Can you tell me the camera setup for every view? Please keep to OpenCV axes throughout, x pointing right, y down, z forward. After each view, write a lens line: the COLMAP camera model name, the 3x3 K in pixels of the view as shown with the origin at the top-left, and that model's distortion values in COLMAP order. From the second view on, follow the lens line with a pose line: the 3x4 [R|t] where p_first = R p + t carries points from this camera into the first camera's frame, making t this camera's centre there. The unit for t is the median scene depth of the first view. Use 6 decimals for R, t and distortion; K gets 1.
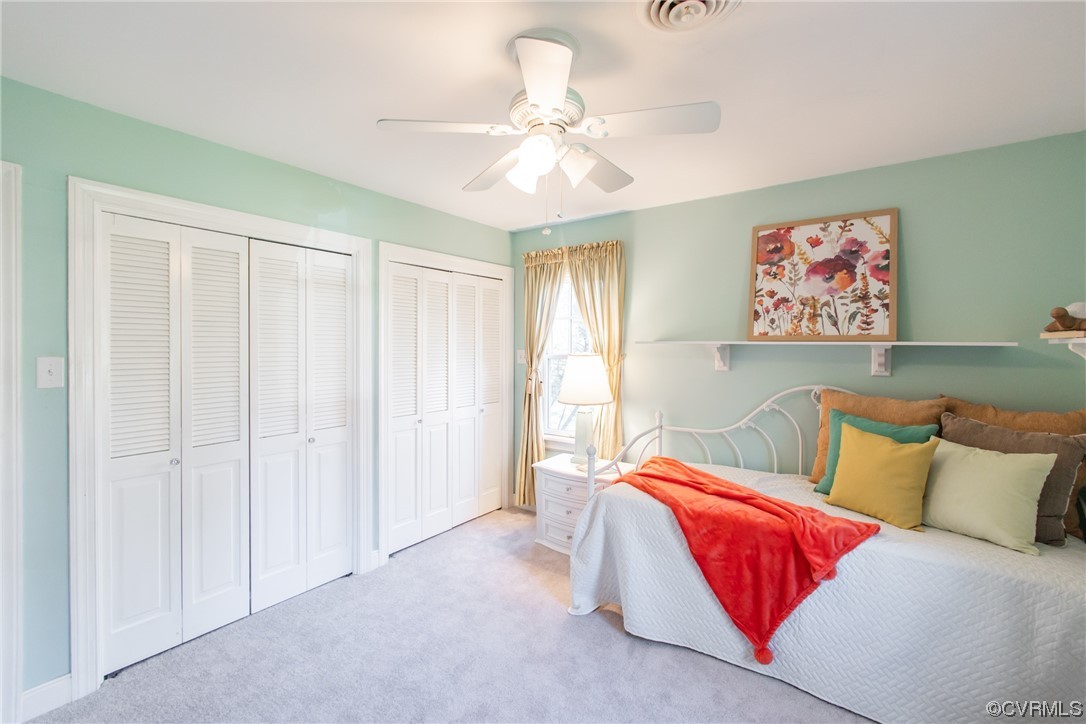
lens RADIAL K [[470.4, 0, 543.0], [0, 470.4, 352.5], [0, 0, 1]] dist [0.000518, -0.000113]
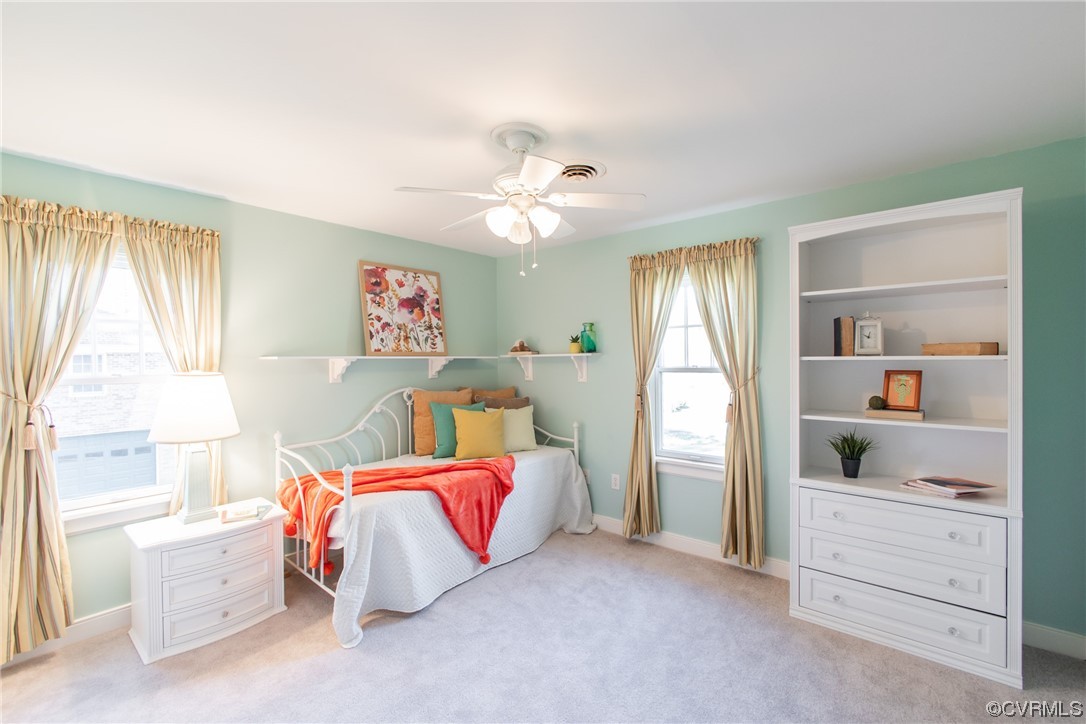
lens RADIAL K [[470.4, 0, 542.9], [0, 470.4, 360.2], [0, 0, 1]] dist [0.000518, -0.000113]
pose [[0.084208, -0.009894, 0.996399, -0.761001], [0.023808, 0.999685, 0.007914, -0.013332], [-0.996164, 0.023056, 0.084417, 0.481615]]
